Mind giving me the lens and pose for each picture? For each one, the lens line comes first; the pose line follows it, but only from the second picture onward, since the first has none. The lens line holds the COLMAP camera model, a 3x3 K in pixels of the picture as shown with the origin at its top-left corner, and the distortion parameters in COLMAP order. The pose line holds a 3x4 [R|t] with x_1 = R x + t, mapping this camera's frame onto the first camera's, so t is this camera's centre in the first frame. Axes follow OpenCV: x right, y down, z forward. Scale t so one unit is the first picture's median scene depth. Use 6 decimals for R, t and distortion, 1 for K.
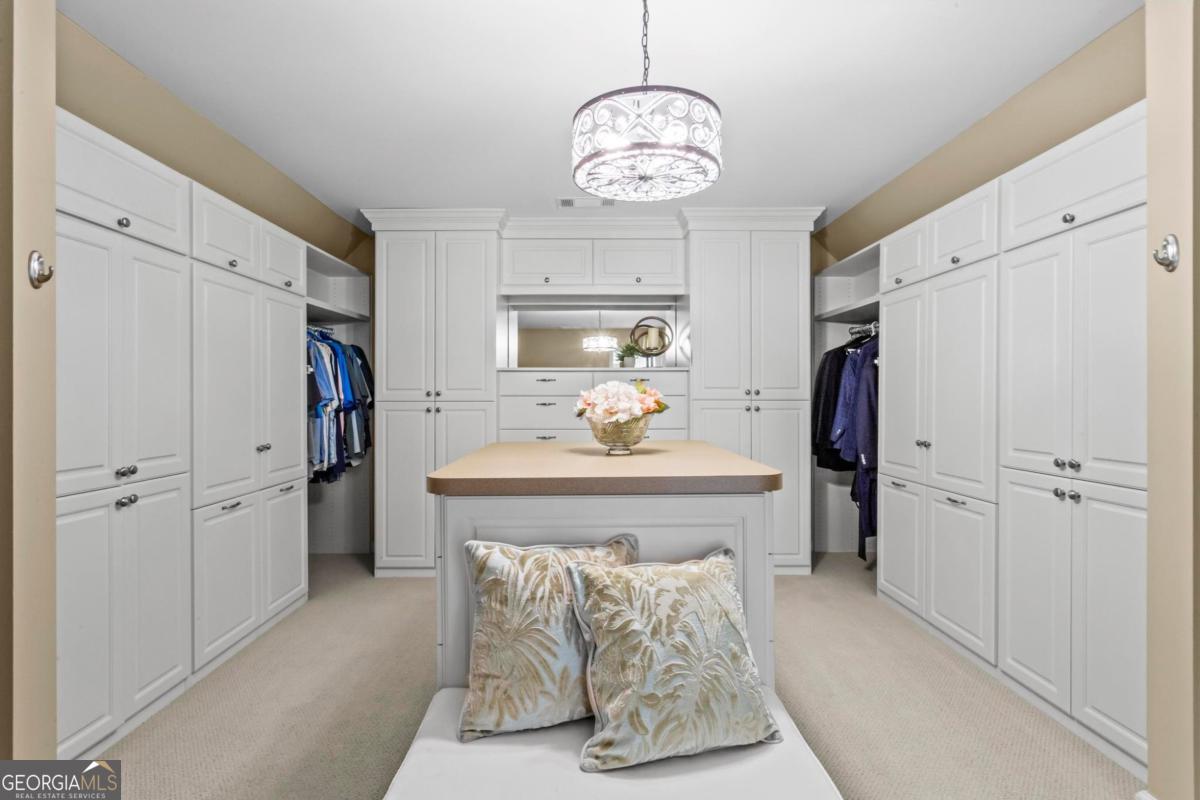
lens RADIAL K [[572.0, 0, 587.6], [0, 572.0, 390.6], [0, 0, 1]] dist [0.001138, 0.000855]
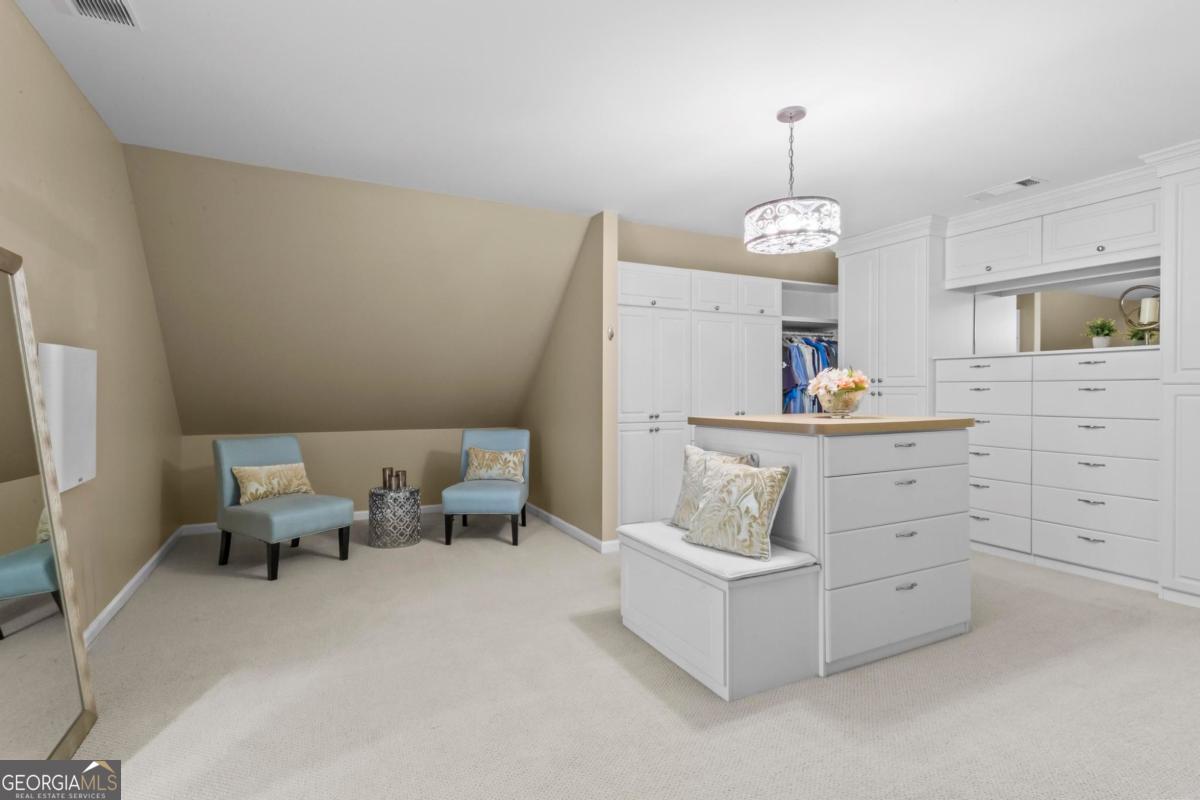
lens RADIAL K [[572.0, 0, 587.6], [0, 572.0, 390.6], [0, 0, 1]] dist [0.001138, 0.000855]
pose [[0.444020, 0.004157, -0.896007, 0.624328], [0.007806, 0.999933, 0.008507, 0.013260], [0.895983, -0.010771, 0.443958, -0.119402]]
